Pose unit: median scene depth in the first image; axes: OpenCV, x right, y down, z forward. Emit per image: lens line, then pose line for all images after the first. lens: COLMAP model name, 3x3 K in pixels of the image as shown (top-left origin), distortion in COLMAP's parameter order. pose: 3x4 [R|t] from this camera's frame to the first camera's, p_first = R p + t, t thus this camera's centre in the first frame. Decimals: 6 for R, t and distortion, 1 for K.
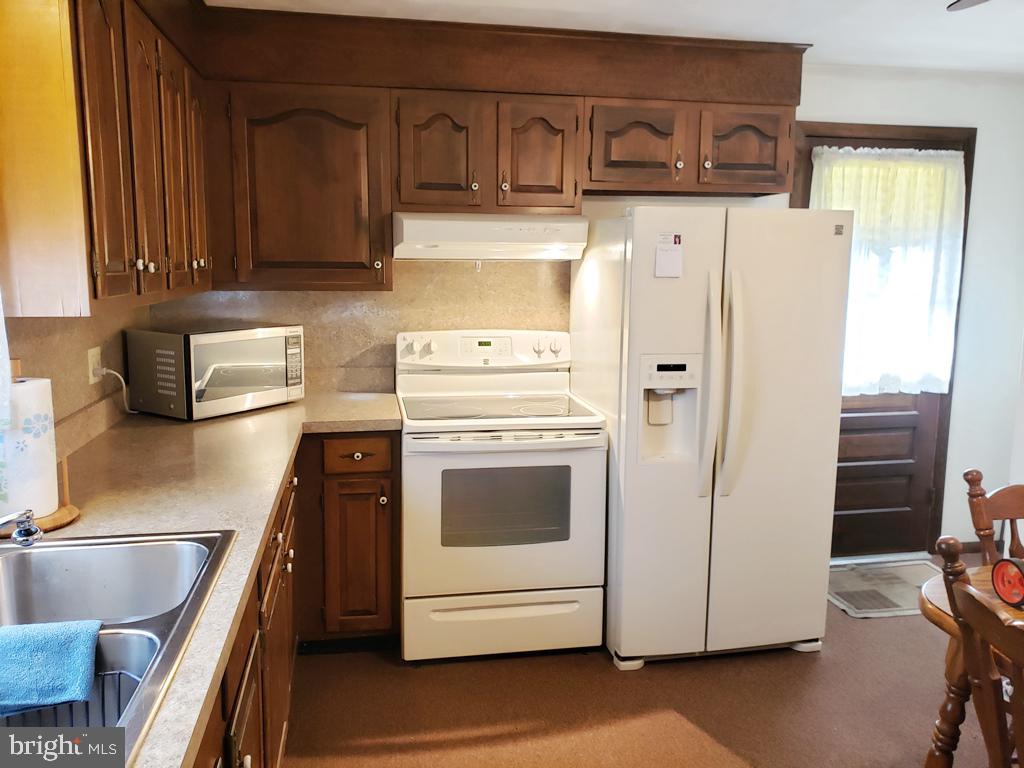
lens RADIAL K [[806.3, 0, 513.5], [0, 806.3, 364.6], [0, 0, 1]] dist [0.031769, -0.000725]
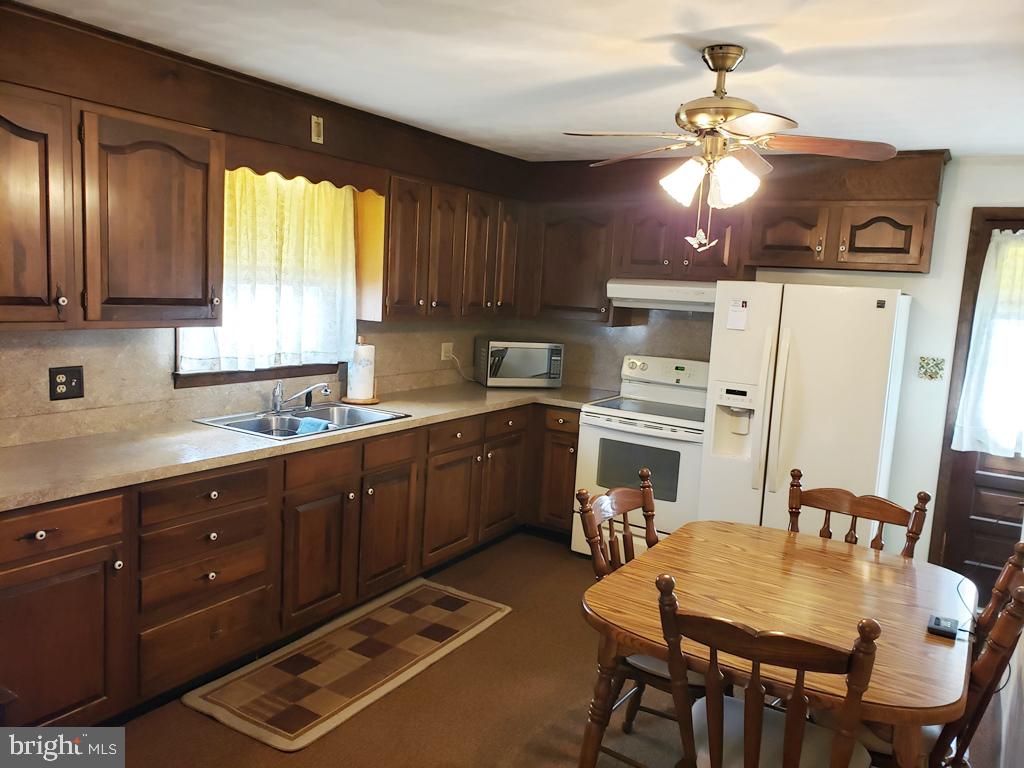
lens RADIAL K [[794.0, 0, 512.0], [0, 794.0, 384.0], [0, 0, 1]] dist [0.009769, 0.001211]
pose [[0.741574, 0.120507, -0.659959, 0.806533], [-0.137894, 0.990110, 0.025845, 0.007237], [0.656547, 0.071838, 0.750857, -0.317489]]
